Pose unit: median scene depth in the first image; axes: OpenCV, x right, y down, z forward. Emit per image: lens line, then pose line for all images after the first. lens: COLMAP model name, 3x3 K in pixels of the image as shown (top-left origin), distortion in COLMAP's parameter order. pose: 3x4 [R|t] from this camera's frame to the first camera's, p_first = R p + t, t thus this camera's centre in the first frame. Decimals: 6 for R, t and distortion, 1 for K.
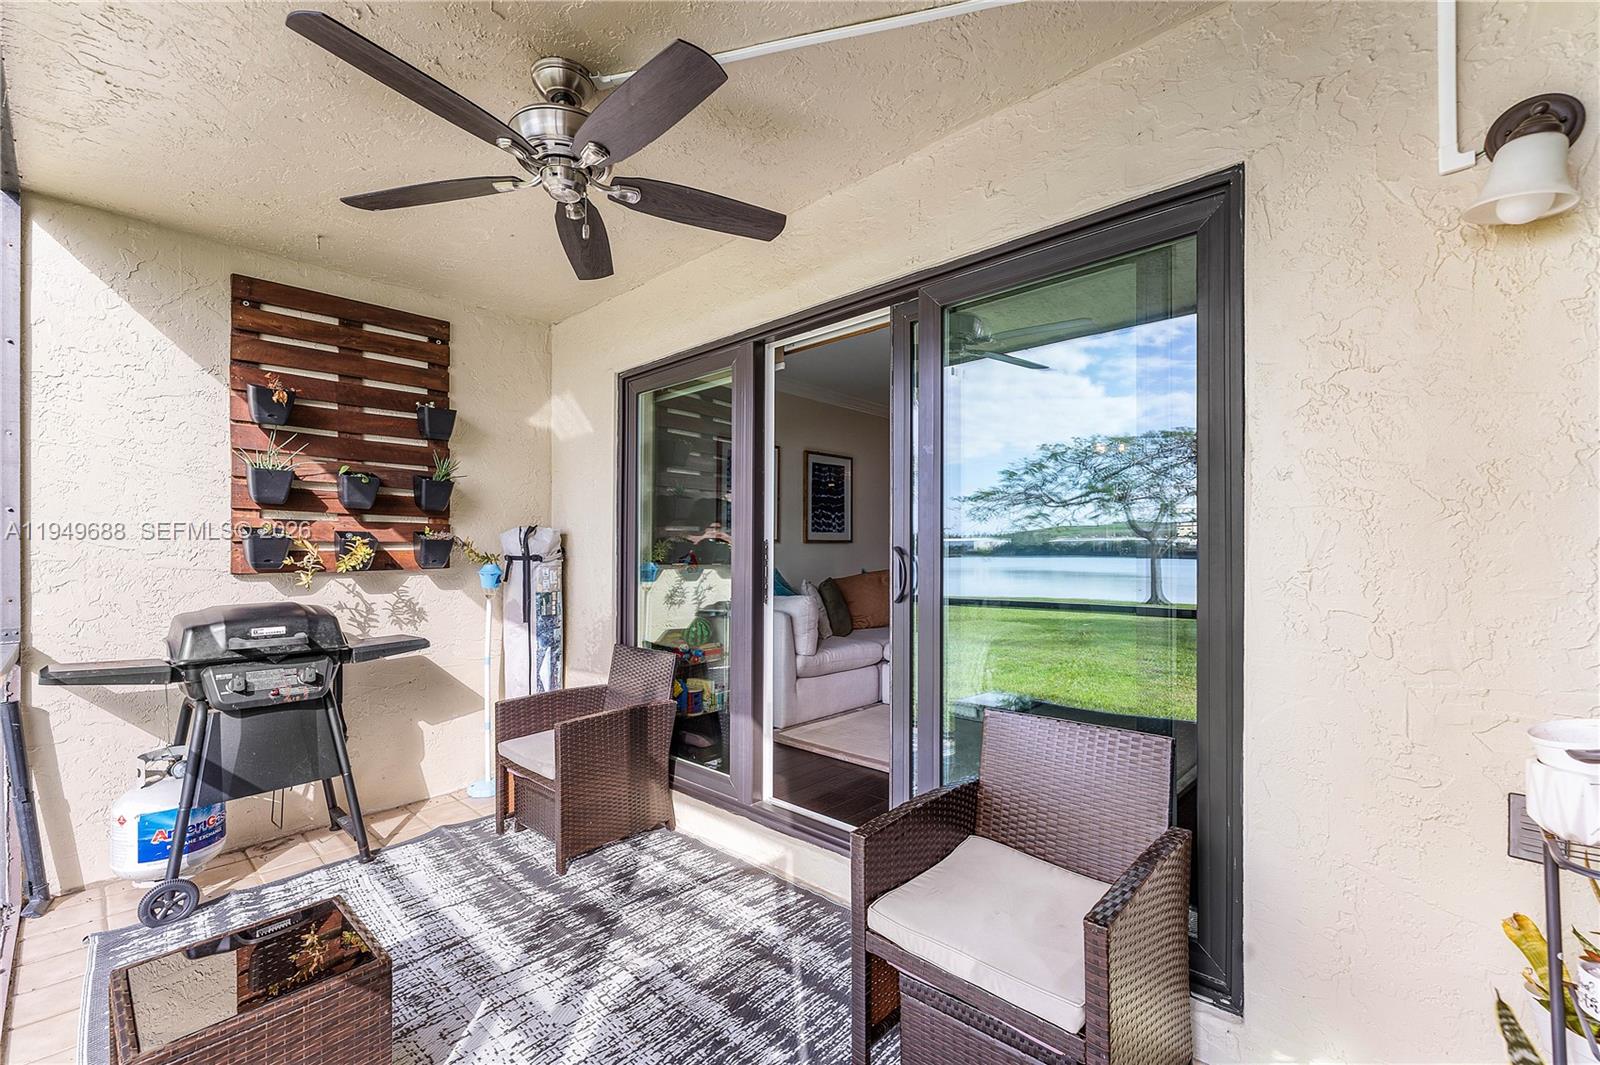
lens RADIAL K [[660.6, 0, 807.7], [0, 660.6, 537.7], [0, 0, 1]] dist [0.001506, 0.000304]
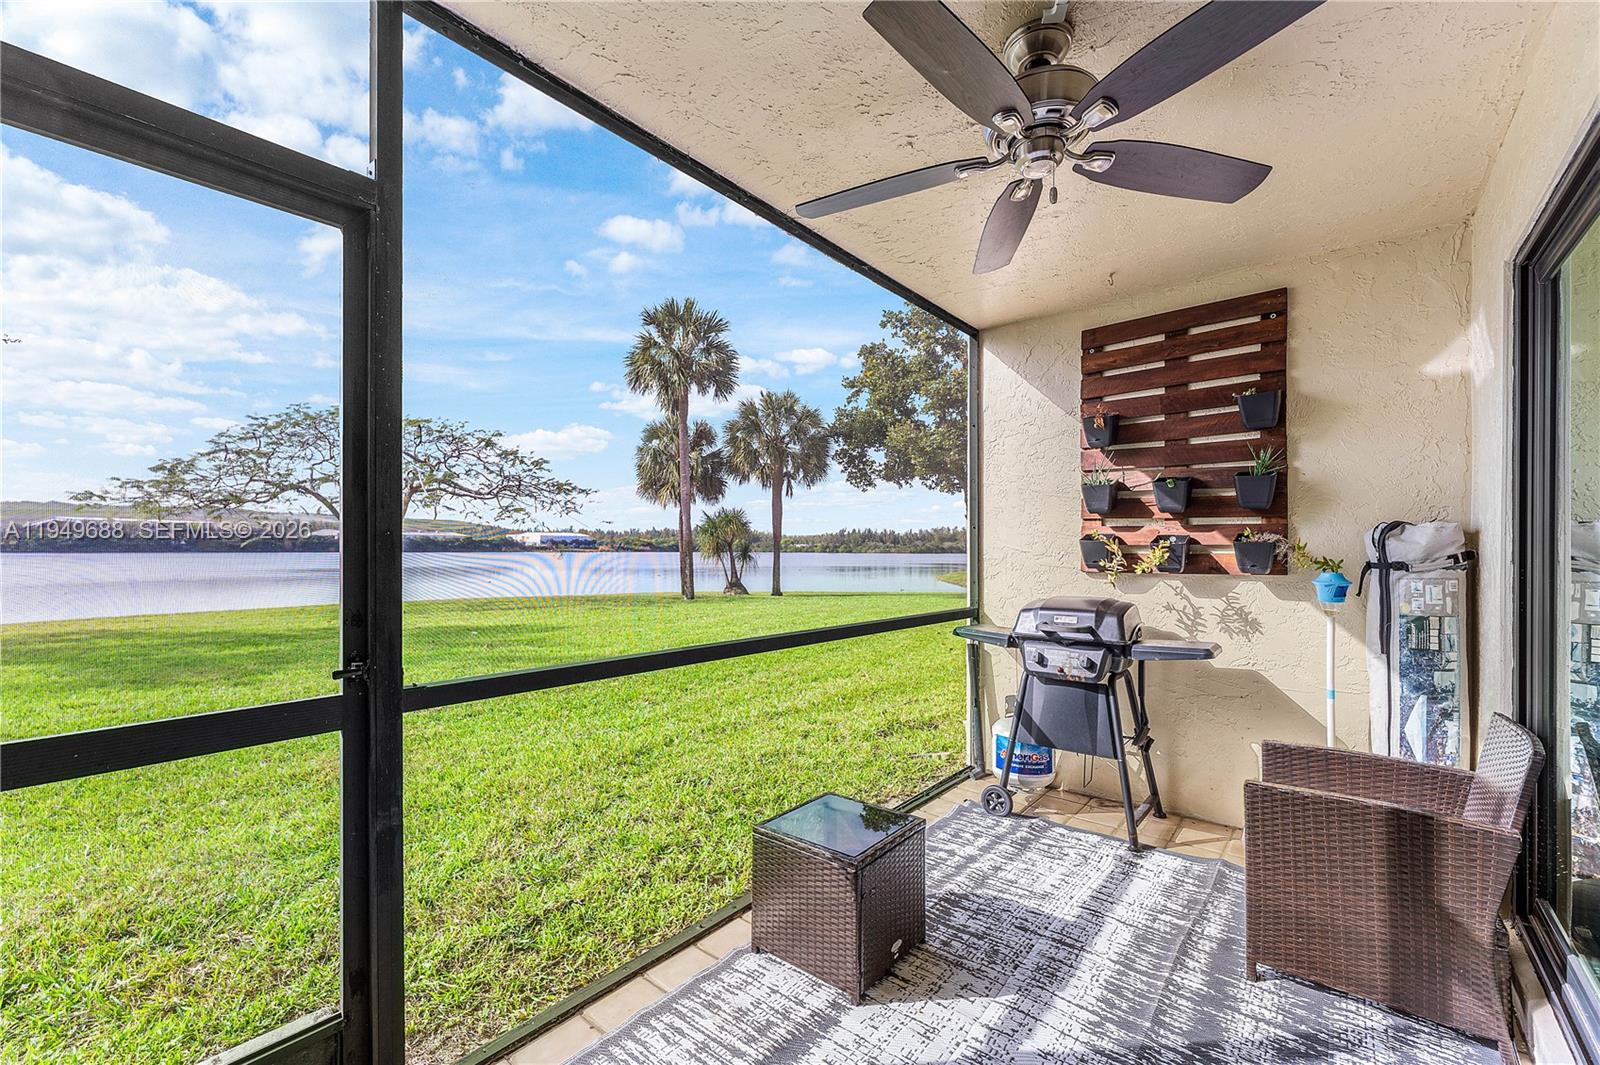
lens RADIAL K [[660.6, 0, 807.7], [0, 660.6, 537.7], [0, 0, 1]] dist [0.001506, 0.000304]
pose [[0.045237, -0.016676, -0.998837, 0.315170], [0.014912, 0.999761, -0.016016, 0.002366], [0.998865, -0.014170, 0.045475, 0.382435]]
